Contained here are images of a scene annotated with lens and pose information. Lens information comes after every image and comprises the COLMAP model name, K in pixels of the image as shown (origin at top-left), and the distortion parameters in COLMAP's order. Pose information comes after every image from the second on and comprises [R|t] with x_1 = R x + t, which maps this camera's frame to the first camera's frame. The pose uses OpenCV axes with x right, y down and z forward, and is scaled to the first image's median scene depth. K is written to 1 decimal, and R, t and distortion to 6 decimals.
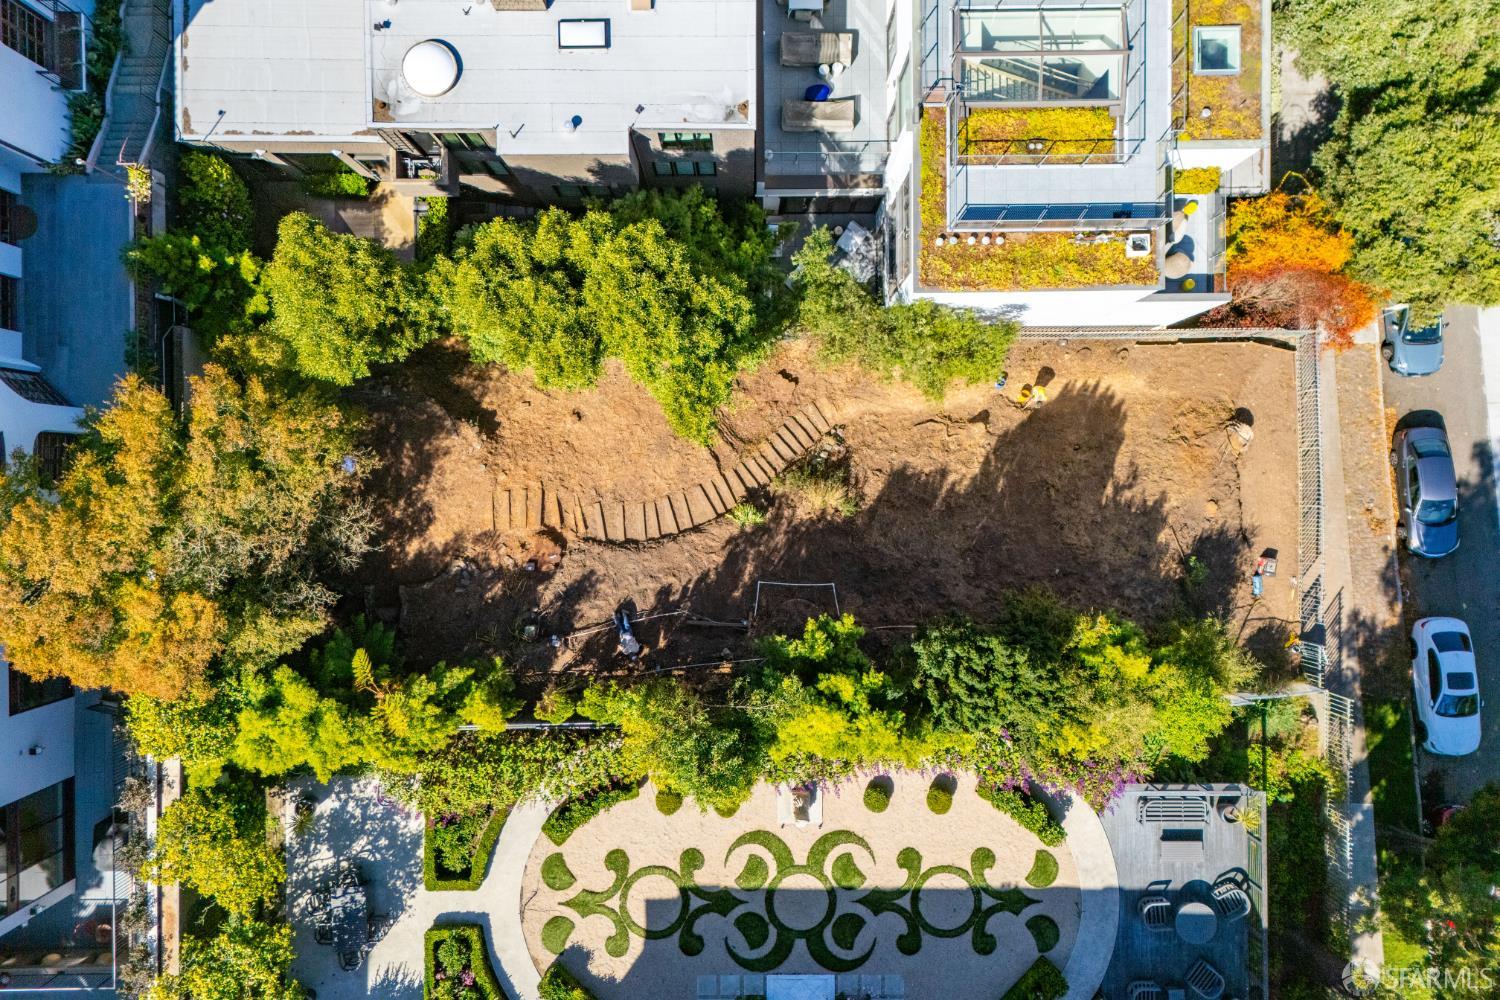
lens RADIAL K [[1037.0, 0, 750.9], [0, 1037.0, 446.4], [0, 0, 1]] dist [0.042902, 0.000239]
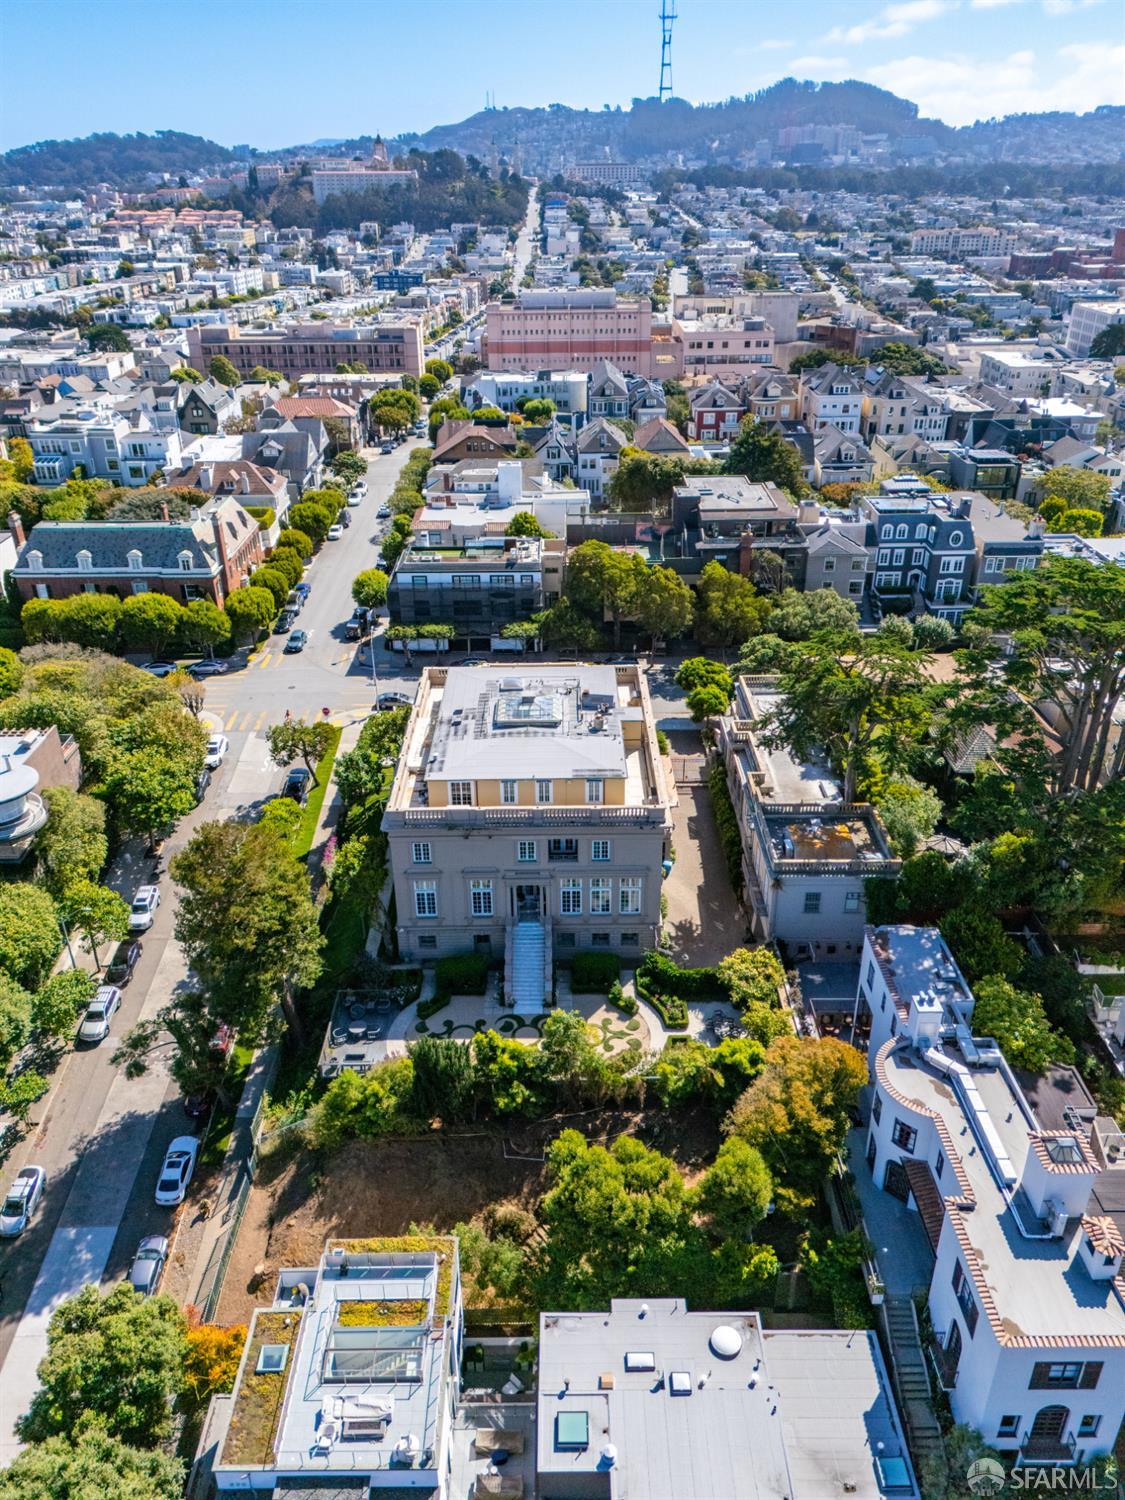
lens RADIAL K [[1084.9, 0, 562.5], [0, 1084.9, 750.0], [0, 0, 1]] dist [0.082357, -0.085666]
pose [[-0.999917, 0.012792, 0.001762, -0.043931], [-0.004463, -0.470418, 0.882433, -1.374150], [0.012117, 0.882351, 0.470436, -0.666256]]
